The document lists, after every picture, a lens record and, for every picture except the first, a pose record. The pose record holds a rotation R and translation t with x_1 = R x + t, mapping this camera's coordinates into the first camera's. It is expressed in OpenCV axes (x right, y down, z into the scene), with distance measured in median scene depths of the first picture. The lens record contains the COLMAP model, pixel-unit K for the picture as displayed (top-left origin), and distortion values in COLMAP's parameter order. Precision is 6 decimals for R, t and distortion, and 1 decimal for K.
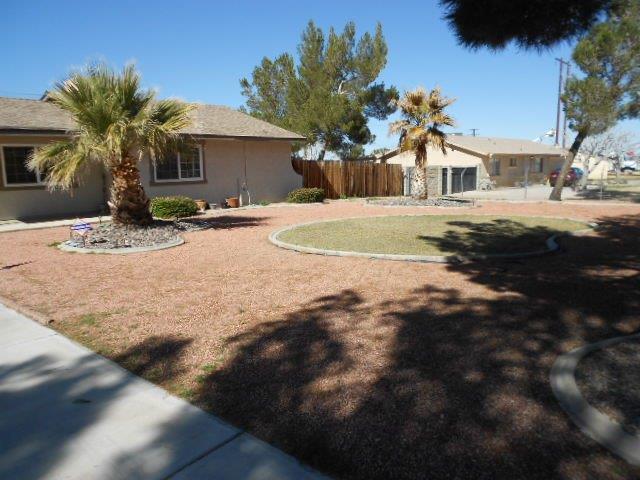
lens RADIAL K [[509.0, 0, 320.0], [0, 509.0, 240.0], [0, 0, 1]] dist [0.018870, 0.001369]
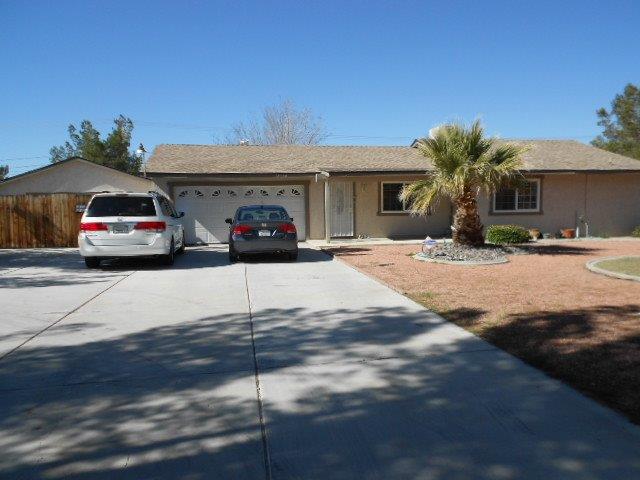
lens RADIAL K [[509.0, 0, 320.0], [0, 509.0, 240.0], [0, 0, 1]] dist [0.018870, 0.001369]
pose [[0.790425, 0.056668, -0.609932, 0.095720], [-0.093995, 0.995140, -0.029354, 0.025315], [0.605304, 0.080533, 0.791910, -0.187683]]
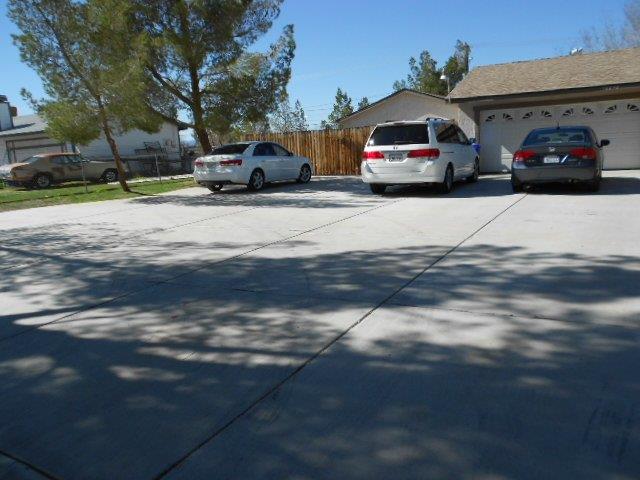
lens RADIAL K [[509.0, 0, 320.0], [0, 509.0, 240.0], [0, 0, 1]] dist [0.018870, 0.001369]
pose [[0.238563, 0.191096, -0.952140, 0.153736], [-0.092533, 0.980460, 0.173595, 0.012695], [0.966708, 0.046691, 0.251585, -0.051998]]
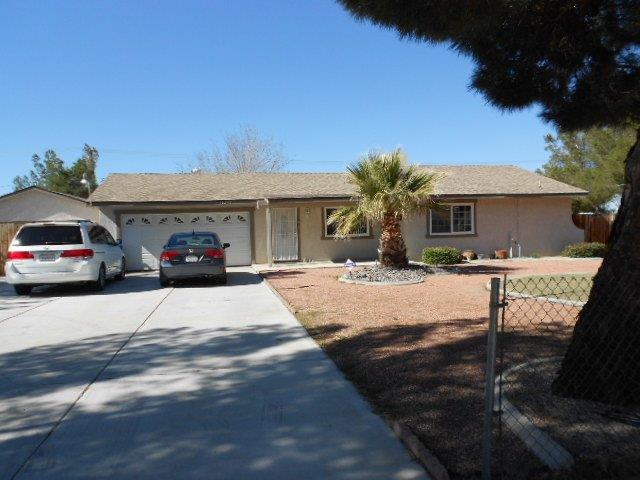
lens RADIAL K [[509.0, 0, 320.0], [0, 509.0, 240.0], [0, 0, 1]] dist [0.018870, 0.001369]
pose [[0.808477, 0.015985, -0.588310, 0.231139], [-0.076670, 0.993973, -0.078355, 0.016992], [0.583512, 0.108454, 0.804830, -0.159594]]
